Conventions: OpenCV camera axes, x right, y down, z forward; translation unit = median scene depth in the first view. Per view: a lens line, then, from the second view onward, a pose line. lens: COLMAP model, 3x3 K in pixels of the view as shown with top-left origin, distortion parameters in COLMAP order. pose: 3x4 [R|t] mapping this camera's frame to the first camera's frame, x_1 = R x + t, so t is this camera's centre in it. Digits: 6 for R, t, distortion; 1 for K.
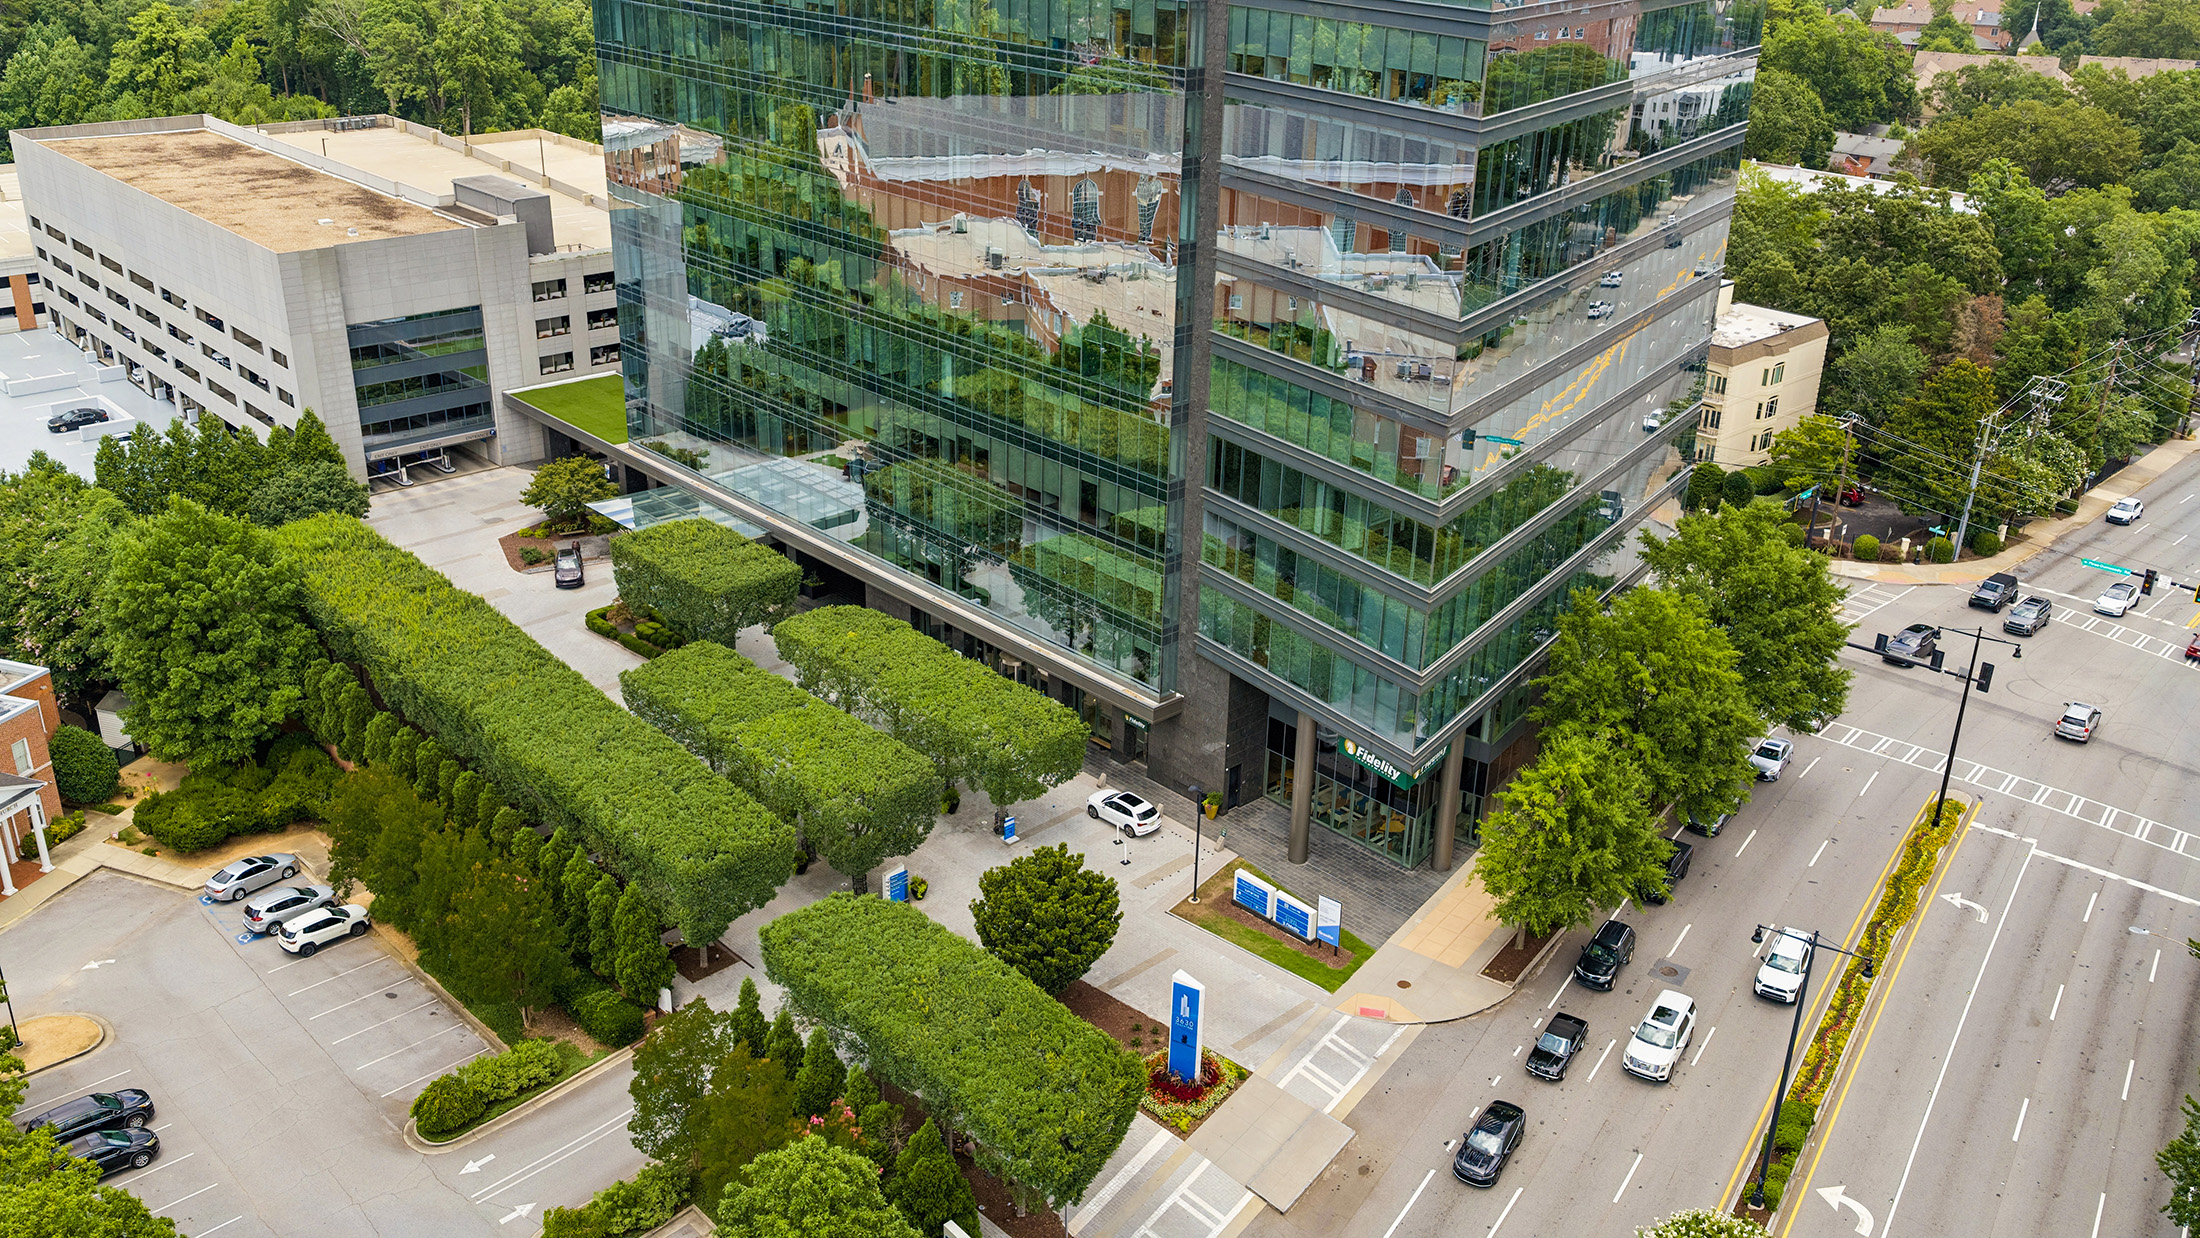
lens RADIAL K [[1834.1, 0, 1100.0], [0, 1834.1, 619.0], [0, 0, 1]] dist [0.042667, -0.092472]
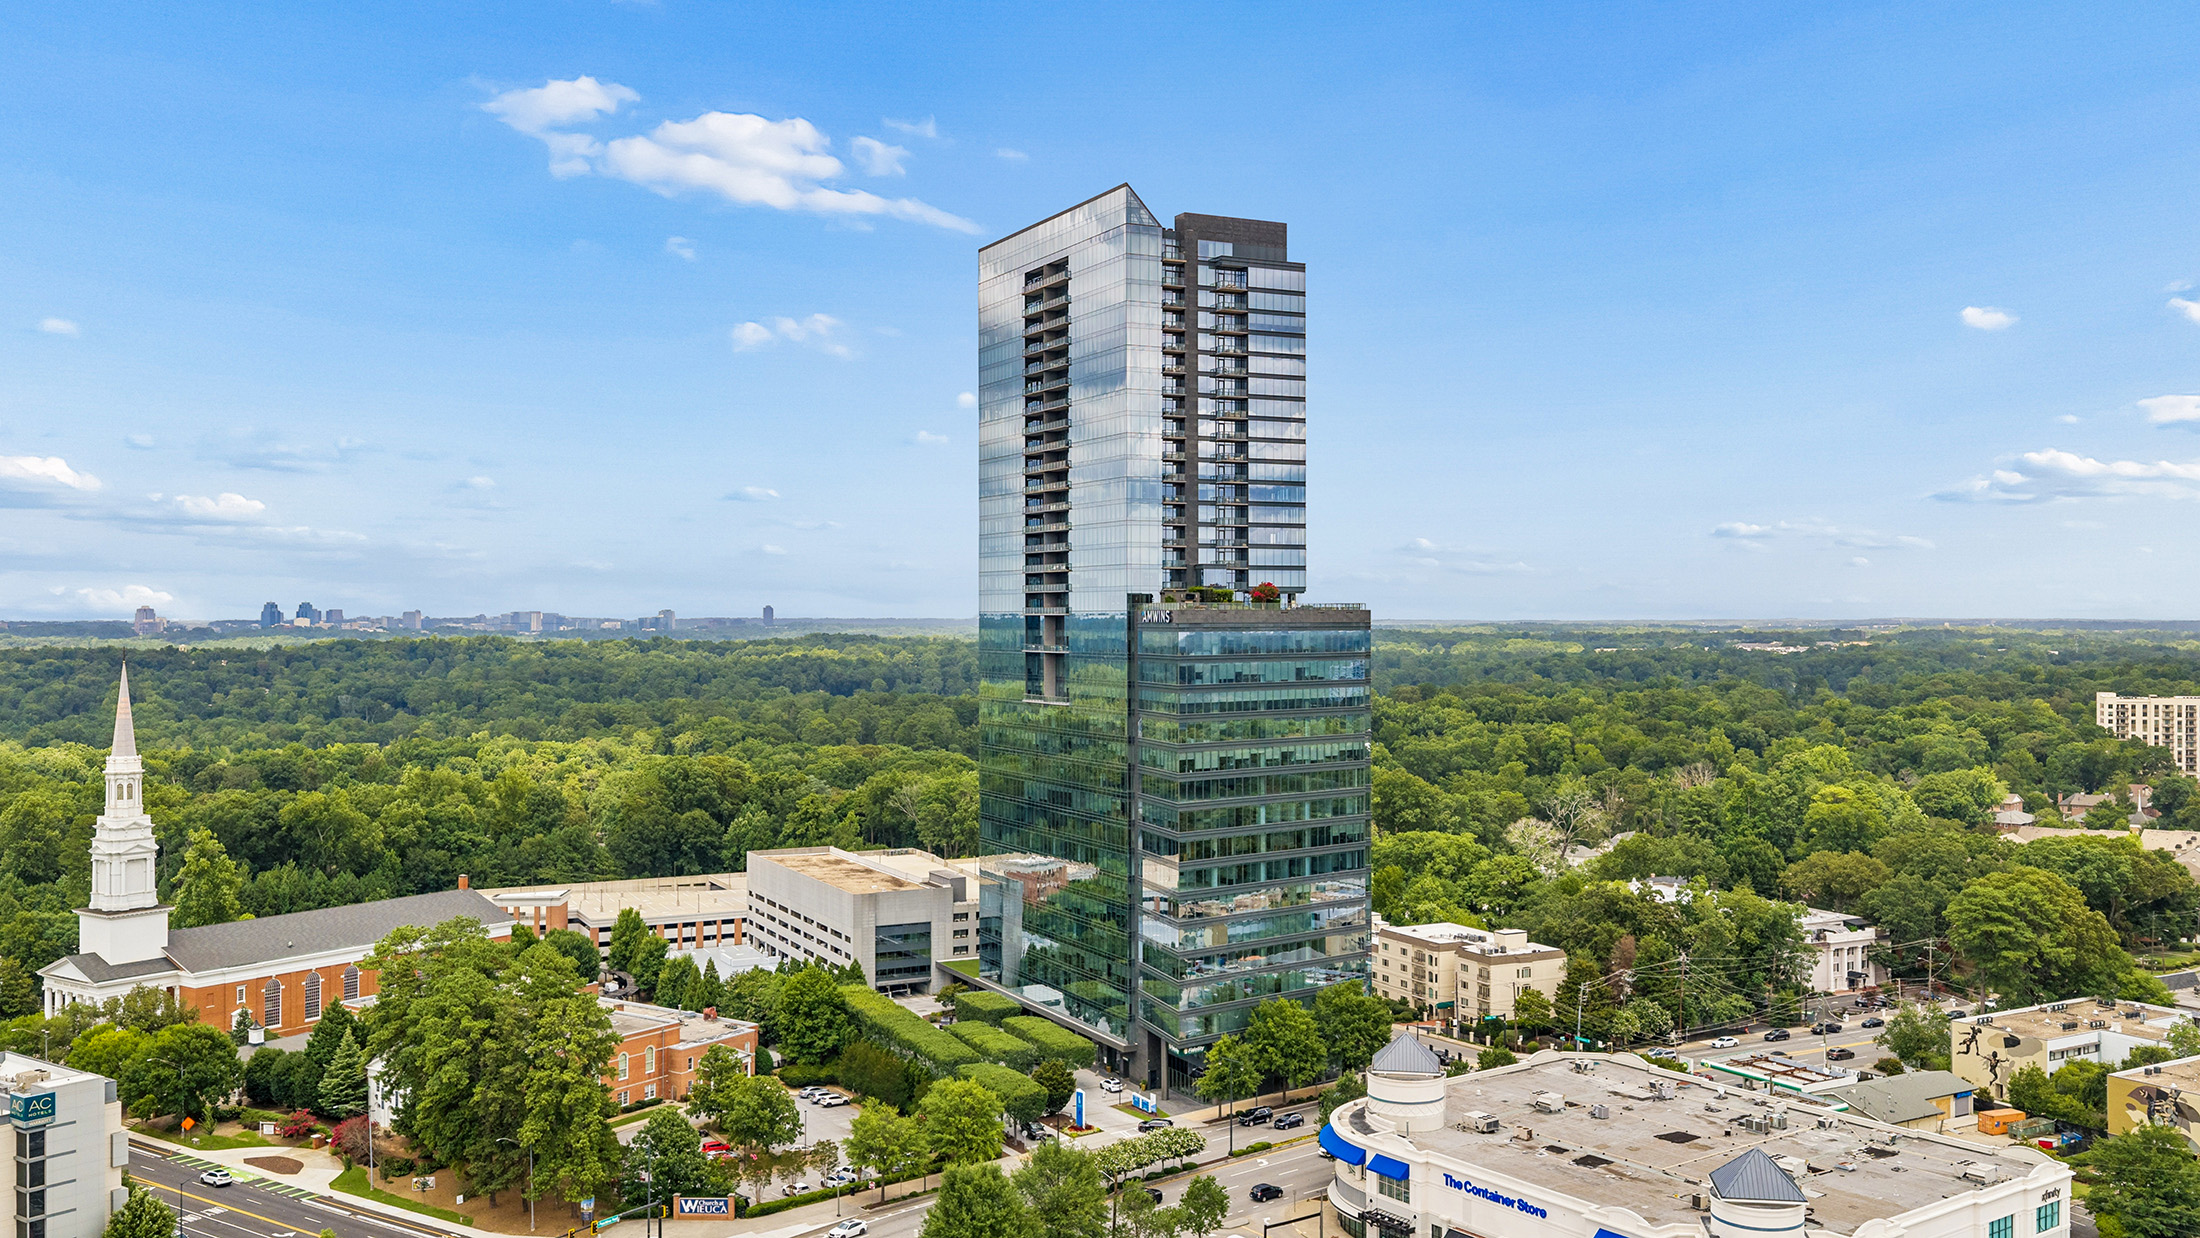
lens RADIAL K [[1860.0, 0, 1082.3], [0, 1860.0, 566.5], [0, 0, 1]] dist [0.053306, -0.088514]
pose [[0.956450, -0.035464, -0.289733, 0.520818], [-0.091094, 0.906754, -0.411702, 0.358224], [0.277317, 0.420166, 0.864035, -1.116755]]
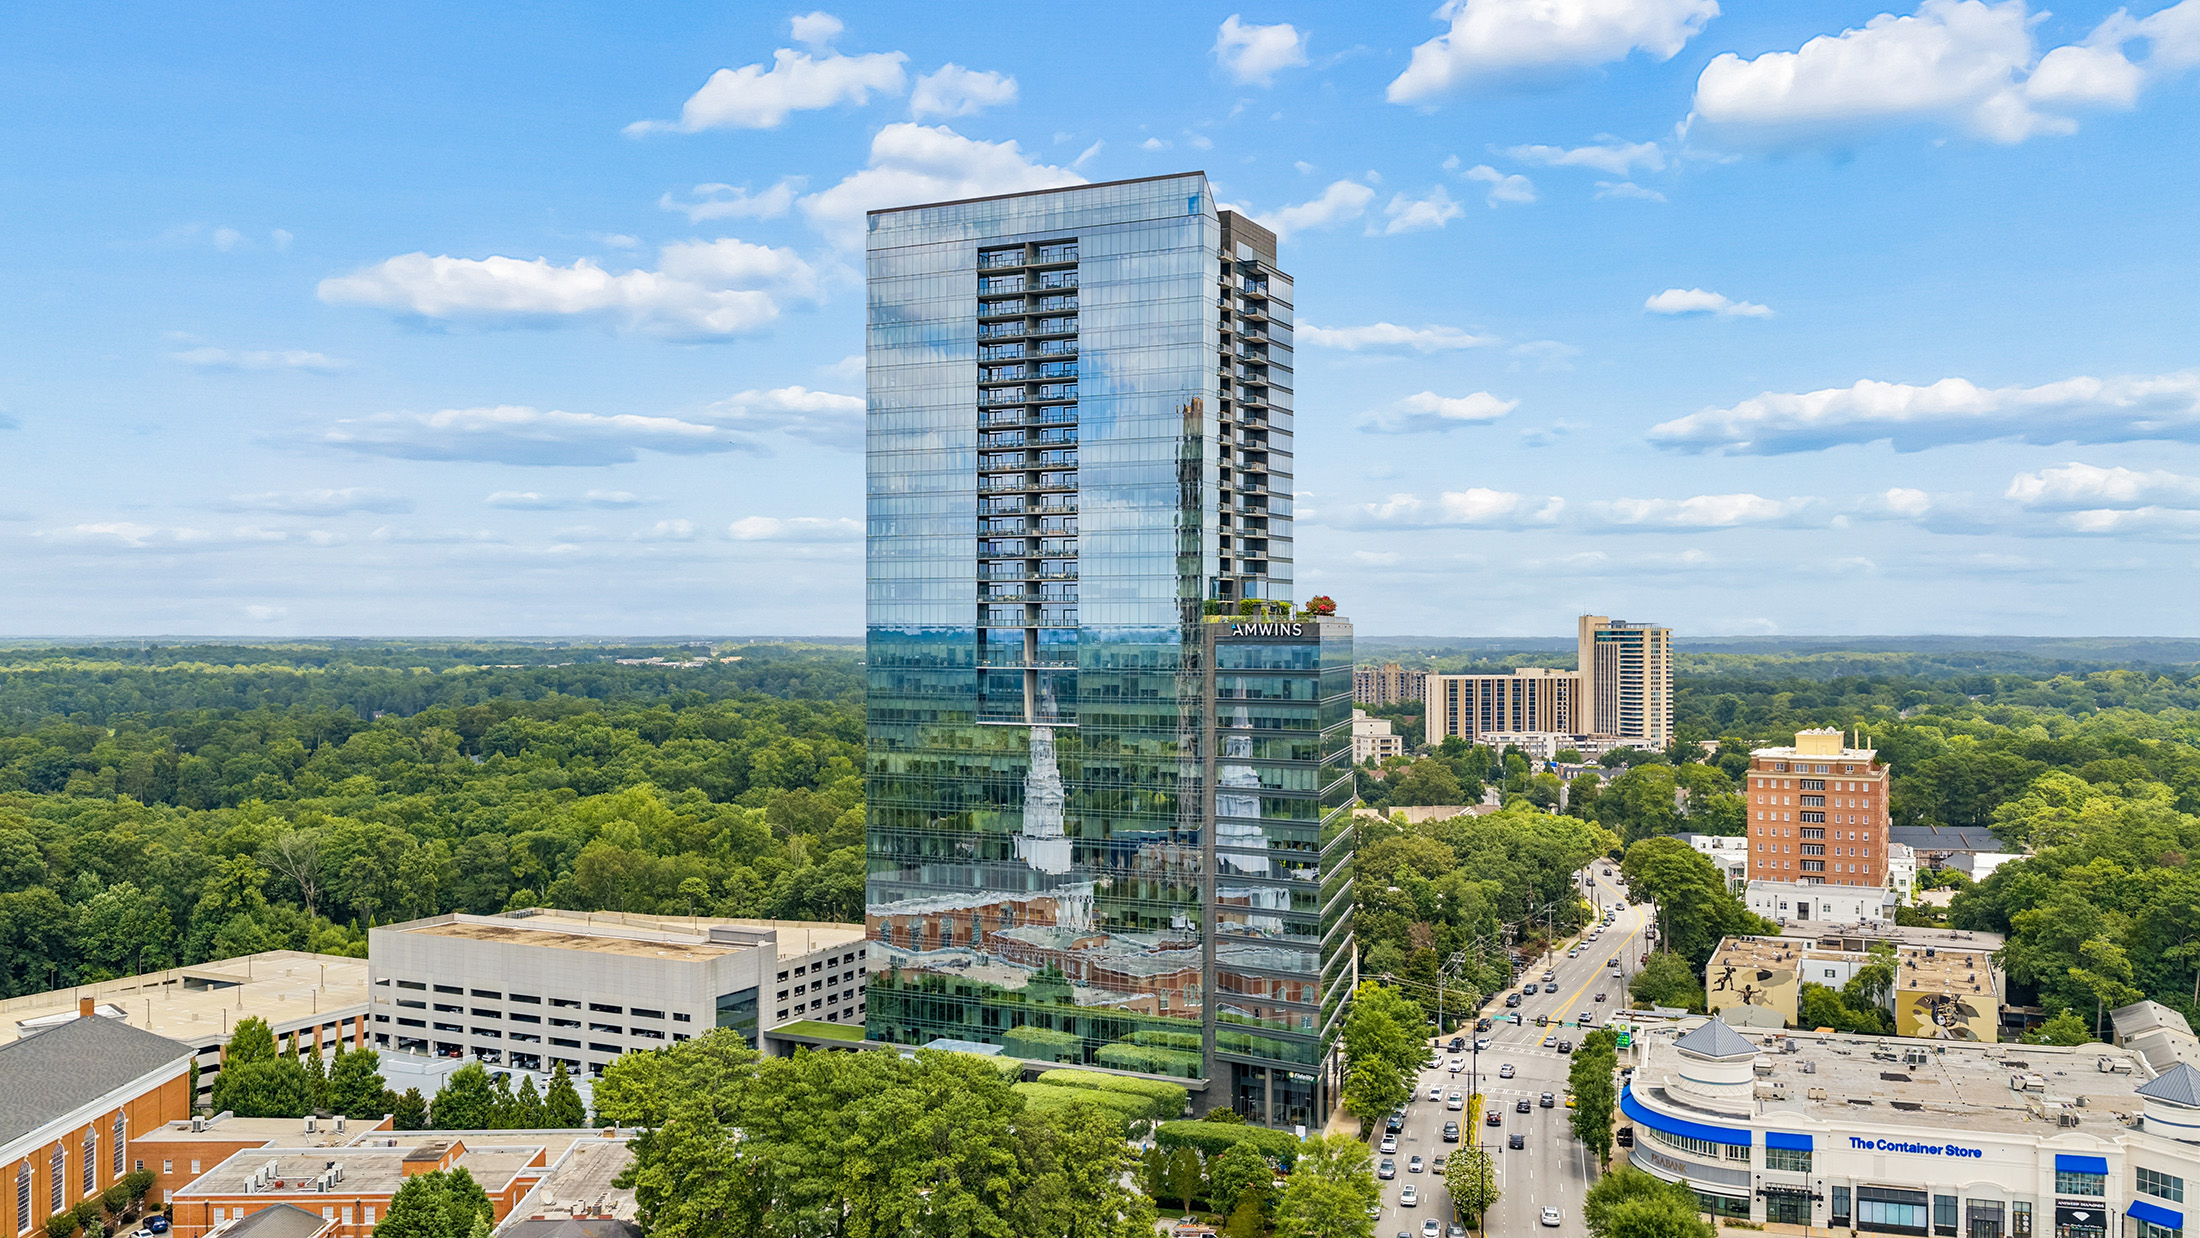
lens RADIAL K [[1834.1, 0, 1100.0], [0, 1834.1, 619.0], [0, 0, 1]] dist [0.042667, -0.092472]
pose [[0.938789, -0.022106, 0.343784, -0.638530], [0.157891, 0.914562, -0.372354, 0.254233], [-0.306180, 0.403842, 0.862070, -0.942831]]
